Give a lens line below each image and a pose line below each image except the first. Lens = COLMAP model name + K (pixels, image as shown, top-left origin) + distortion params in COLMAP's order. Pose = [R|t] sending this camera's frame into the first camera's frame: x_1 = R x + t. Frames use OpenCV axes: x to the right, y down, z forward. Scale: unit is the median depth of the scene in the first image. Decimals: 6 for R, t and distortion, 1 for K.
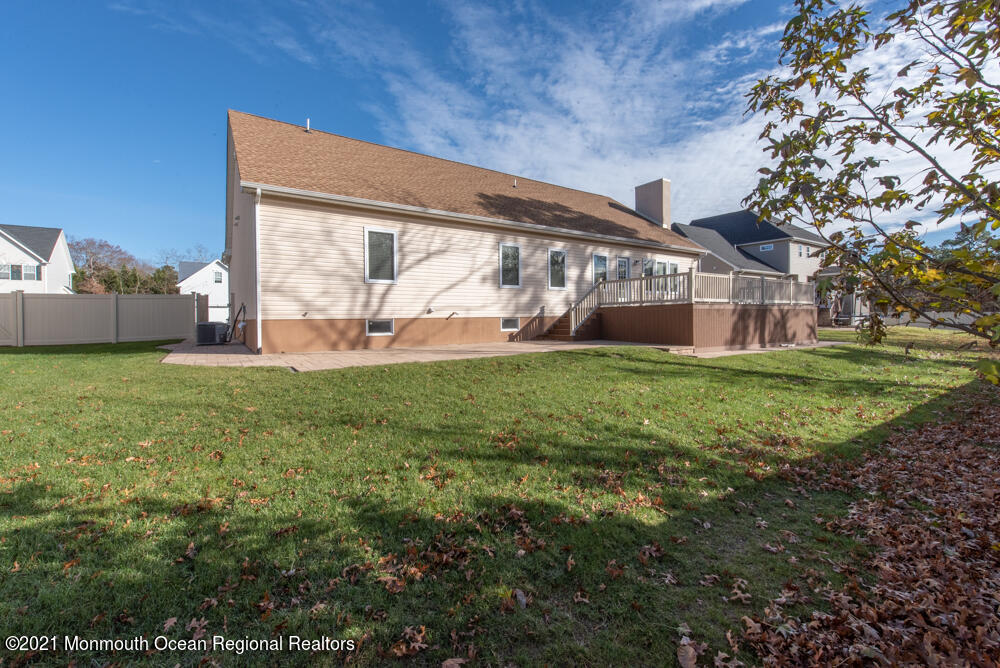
lens RADIAL K [[422.2, 0, 501.6], [0, 422.2, 325.9], [0, 0, 1]] dist [0.021736, -0.001265]
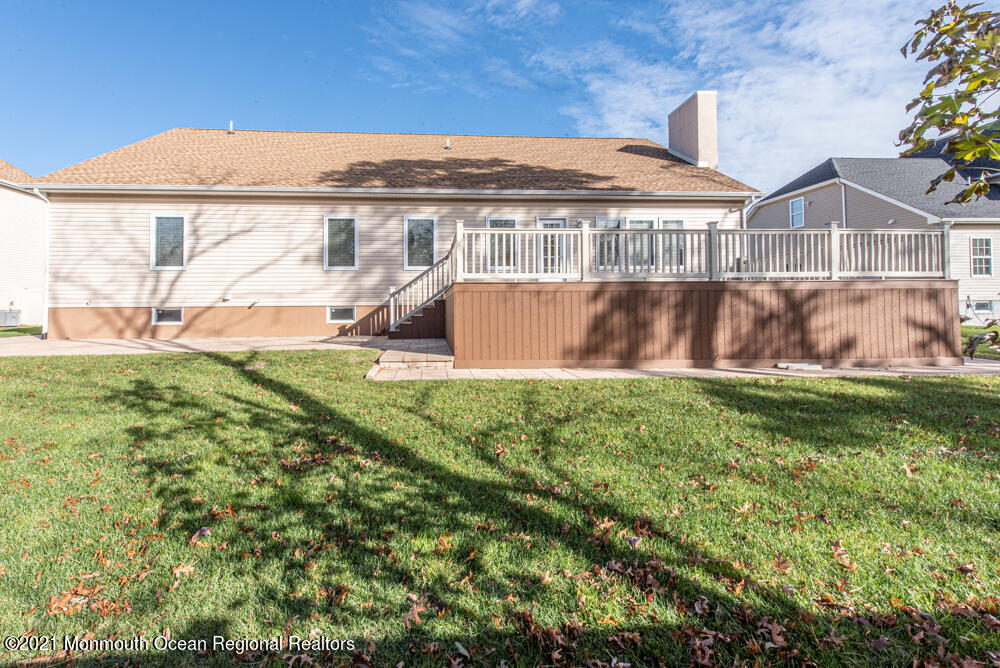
lens RADIAL K [[414.0, 0, 465.7], [0, 414.0, 294.4], [0, 0, 1]] dist [0.006294, -0.000317]
pose [[0.854176, -0.014326, -0.519786, 0.669852], [-0.012365, 0.998778, -0.047847, -0.007149], [0.519837, 0.047297, 0.852955, 0.474214]]
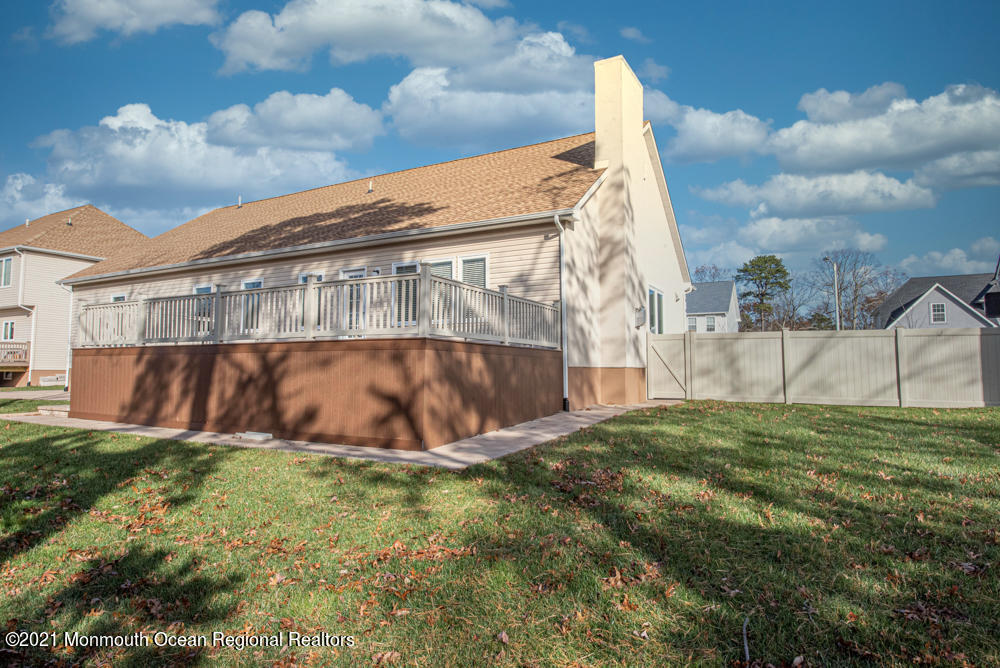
lens RADIAL K [[590.0, 0, 496.9], [0, 590.0, 329.3], [0, 0, 1]] dist [-0.009294, -0.001105]
pose [[0.446054, -0.055004, -0.893314, 1.479612], [-0.025992, 0.996893, -0.074360, -0.025268], [0.894629, 0.056388, 0.443238, 1.068695]]
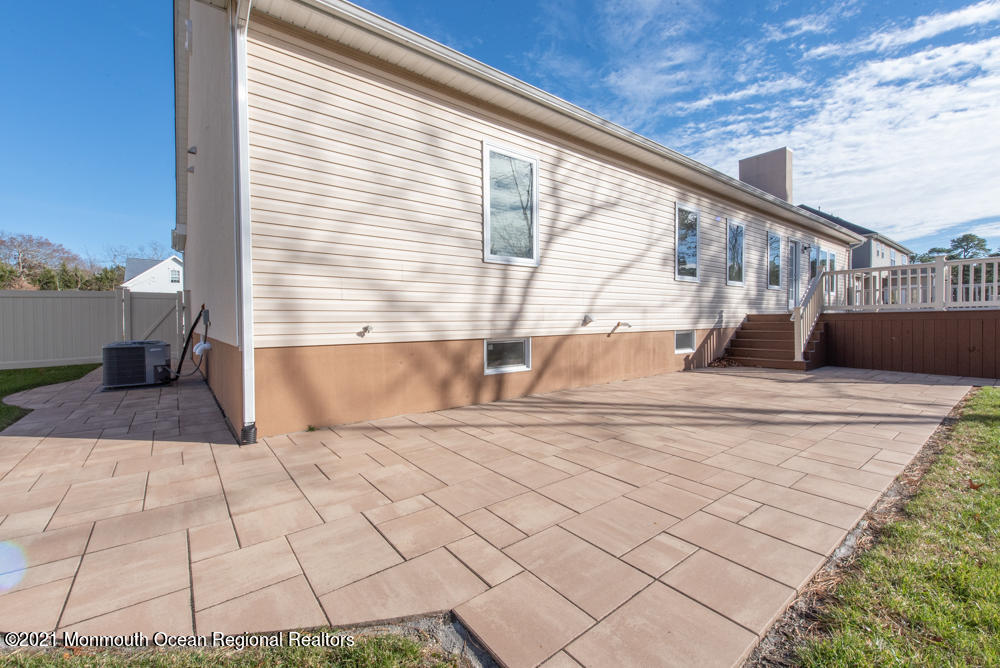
lens RADIAL K [[413.5, 0, 518.0], [0, 413.5, 331.7], [0, 0, 1]] dist [0.011343, 0.000102]
pose [[0.995298, -0.001550, 0.096844, -0.287875], [0.001255, 0.999994, 0.003108, -0.020911], [-0.096849, -0.002972, 0.995295, 0.478497]]
